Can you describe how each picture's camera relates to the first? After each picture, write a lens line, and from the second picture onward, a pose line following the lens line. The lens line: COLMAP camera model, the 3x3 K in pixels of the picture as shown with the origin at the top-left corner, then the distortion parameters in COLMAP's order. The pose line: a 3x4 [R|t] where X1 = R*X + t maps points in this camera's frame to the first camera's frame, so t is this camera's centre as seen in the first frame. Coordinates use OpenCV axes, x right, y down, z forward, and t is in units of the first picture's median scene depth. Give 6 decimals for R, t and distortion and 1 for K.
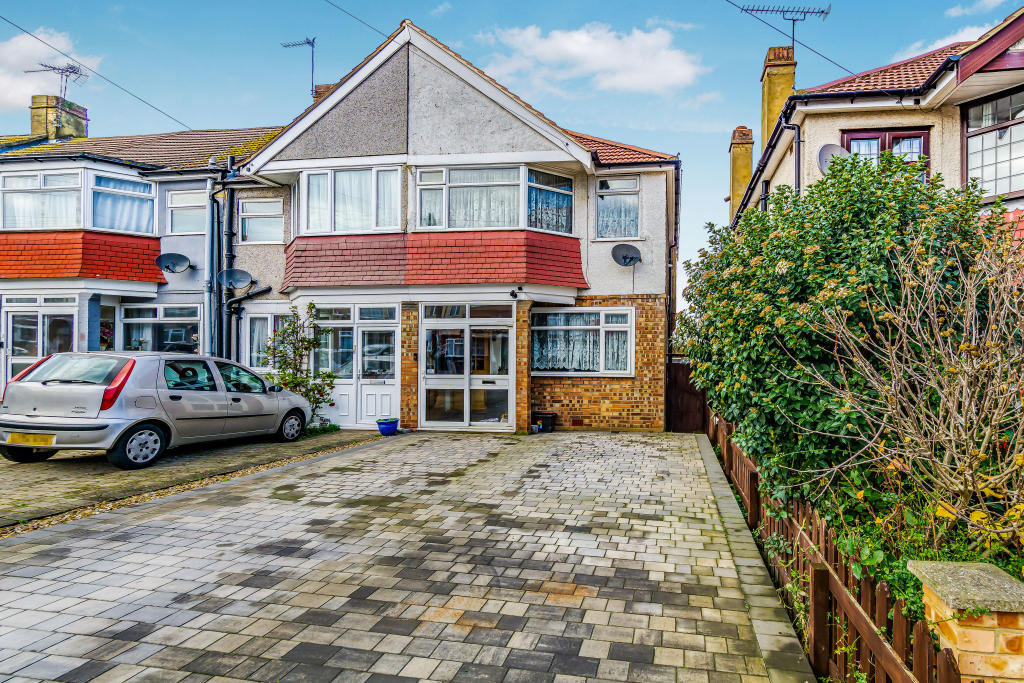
lens RADIAL K [[522.5, 0, 512.0], [0, 522.5, 356.0], [0, 0, 1]] dist [0.000713, 0.000299]
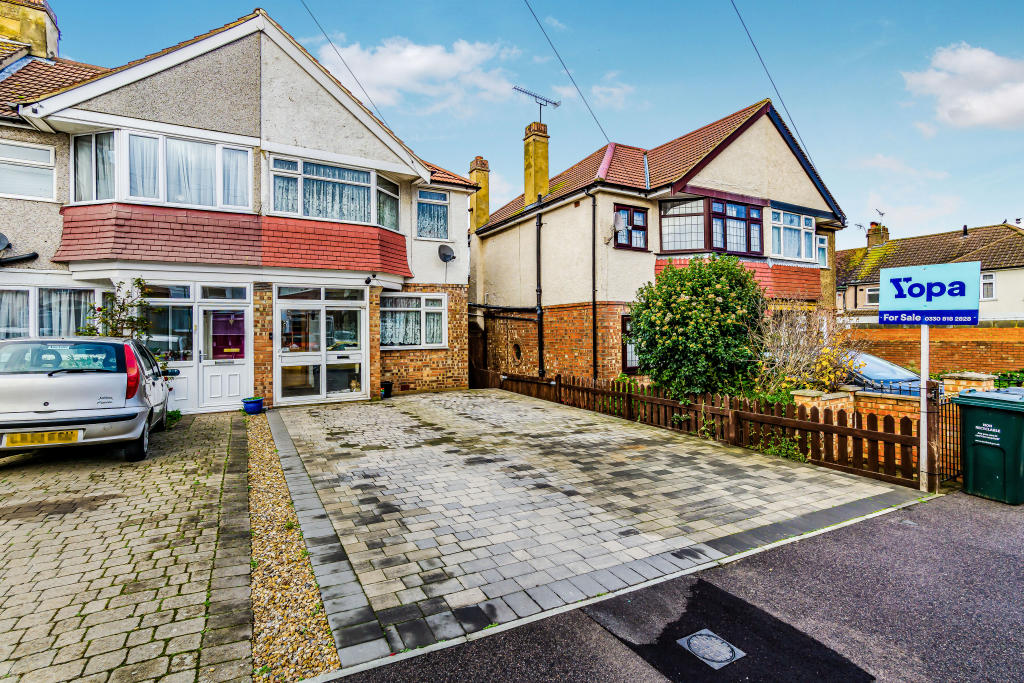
lens RADIAL K [[503.9, 0, 511.8], [0, 503.9, 327.1], [0, 0, 1]] dist [0.000259, -0.000290]
pose [[0.790861, -0.009364, 0.611924, -0.415967], [0.012896, 0.999916, -0.001366, -0.008503], [-0.611859, 0.008972, 0.790916, -0.079622]]
